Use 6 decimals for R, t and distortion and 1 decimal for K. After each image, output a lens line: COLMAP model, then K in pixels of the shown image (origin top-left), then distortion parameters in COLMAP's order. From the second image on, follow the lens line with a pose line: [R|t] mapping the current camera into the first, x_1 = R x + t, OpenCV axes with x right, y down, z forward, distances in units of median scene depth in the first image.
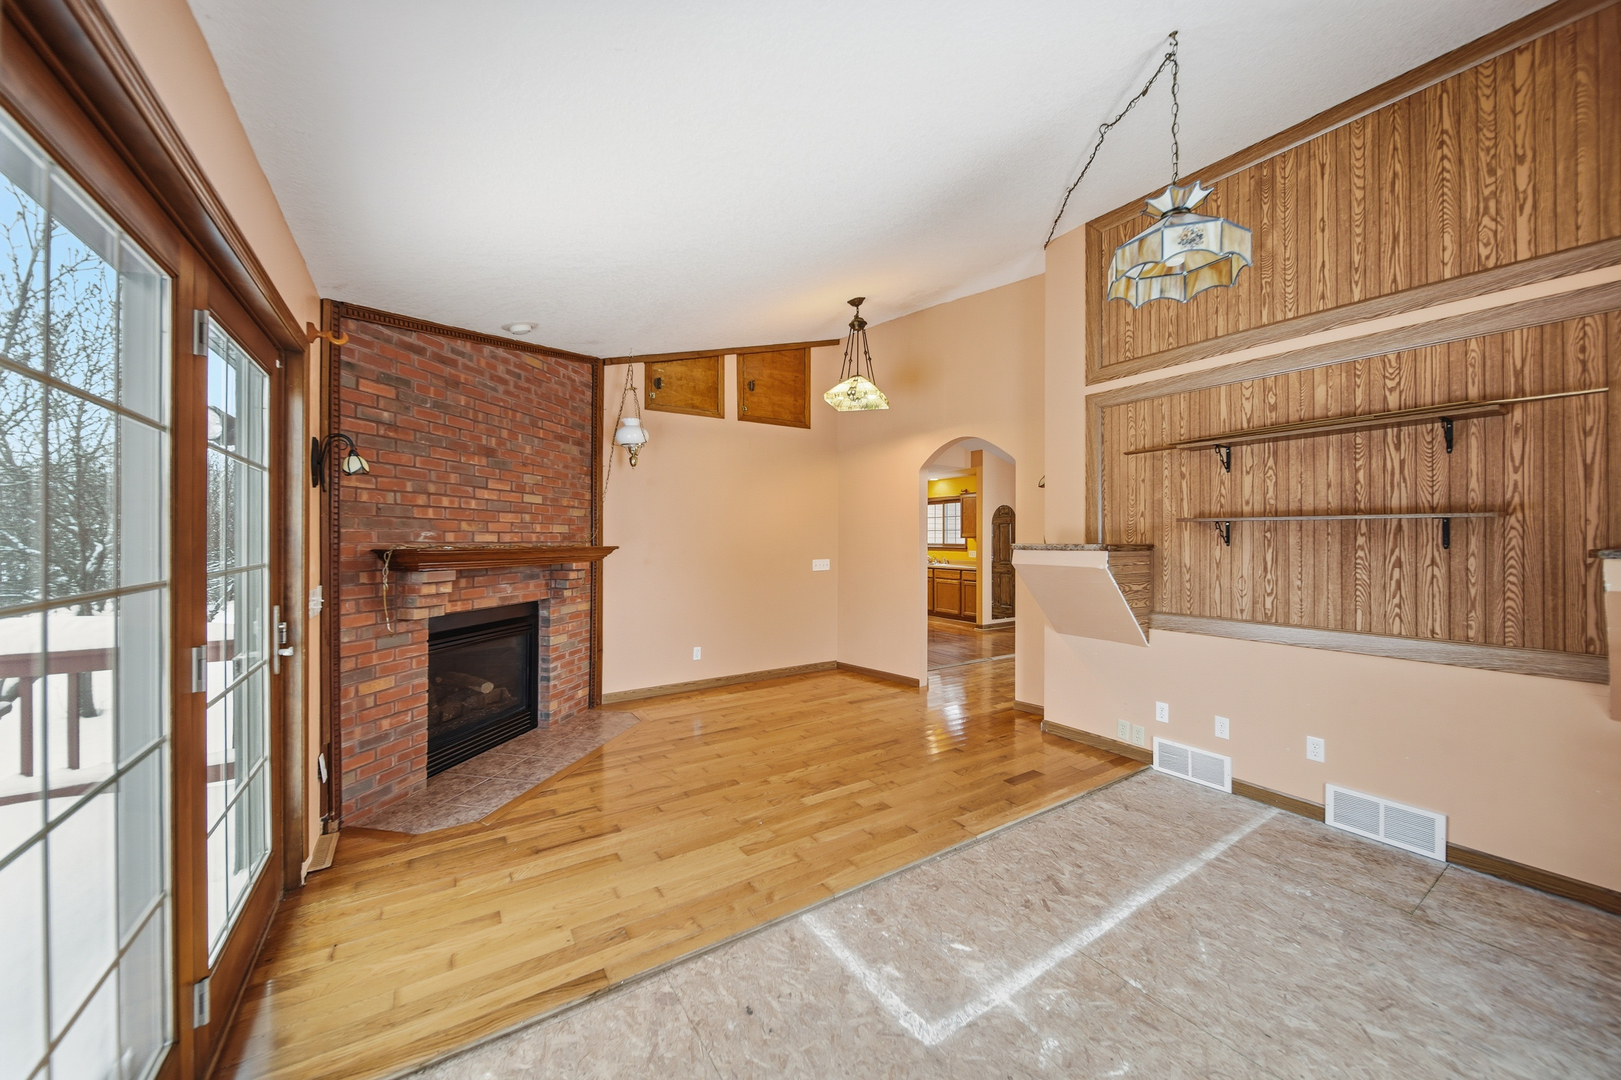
lens RADIAL K [[578.3, 0, 809.8], [0, 578.3, 537.0], [0, 0, 1]] dist [0.000877, 0.000015]
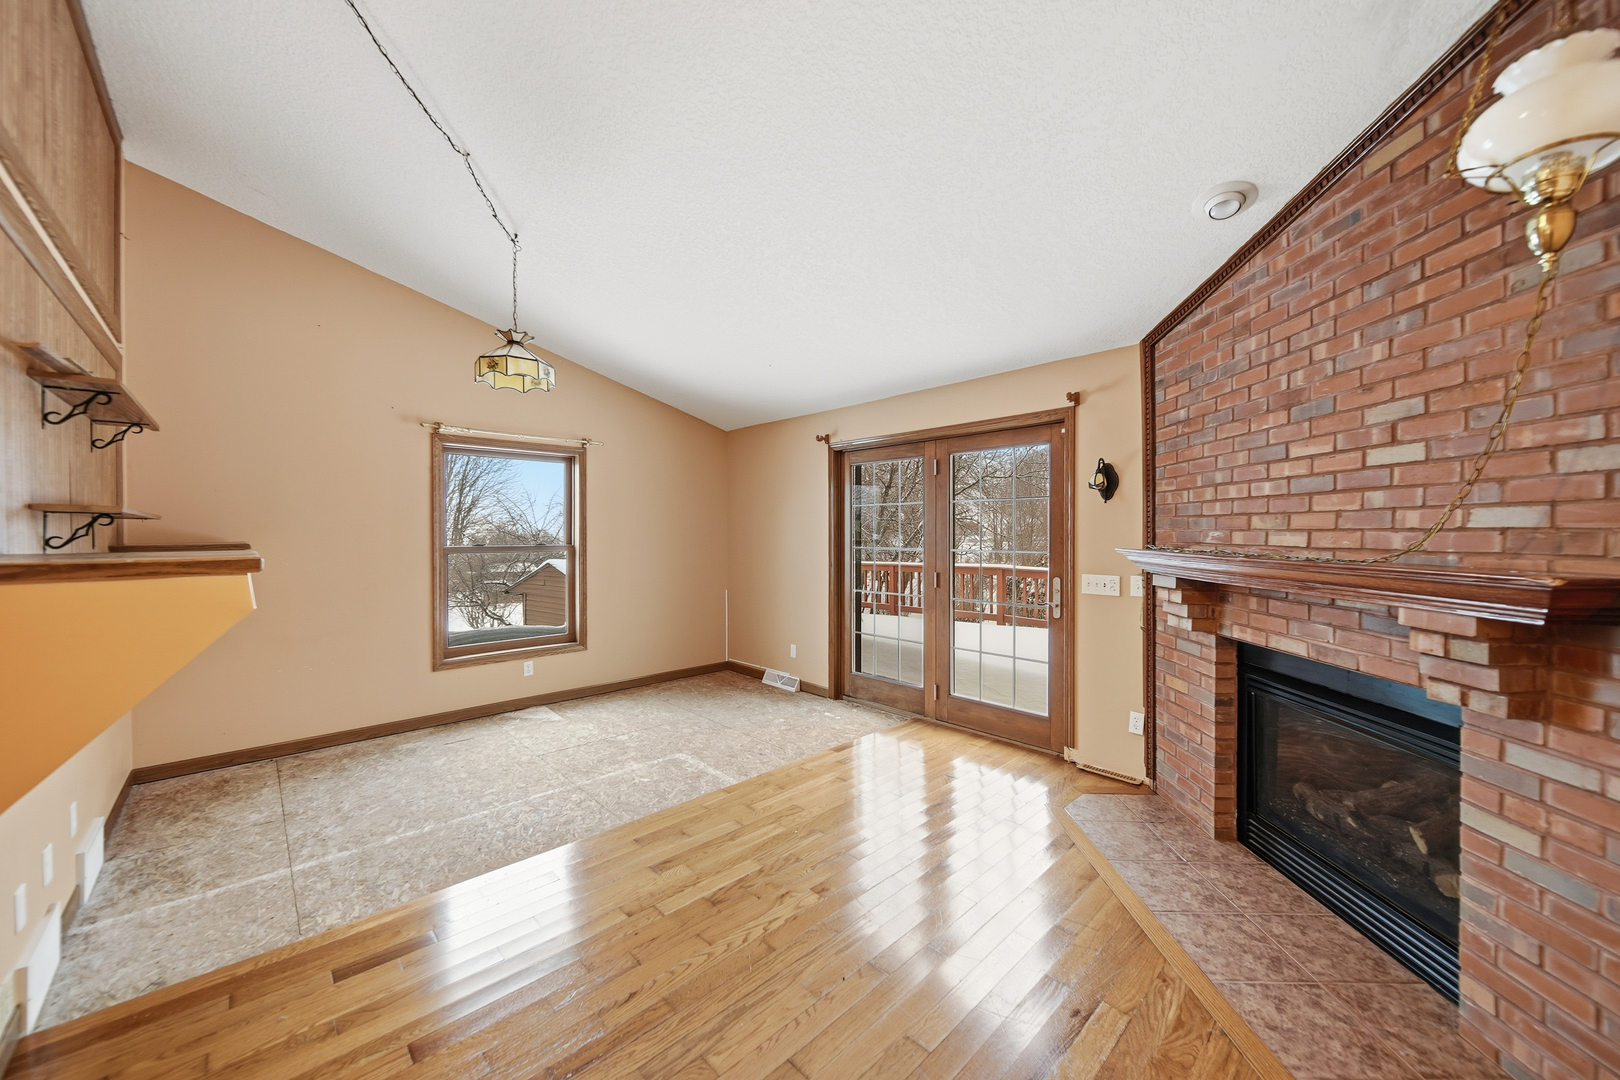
lens RADIAL K [[578.0, 0, 811.0], [0, 578.0, 535.4], [0, 0, 1]] dist [0.000877, 0.000015]
pose [[-0.981998, 0.000363, -0.188892, 0.061819], [-0.000176, 0.999996, 0.002836, -0.005085], [0.188893, 0.002819, -0.981994, 1.627377]]
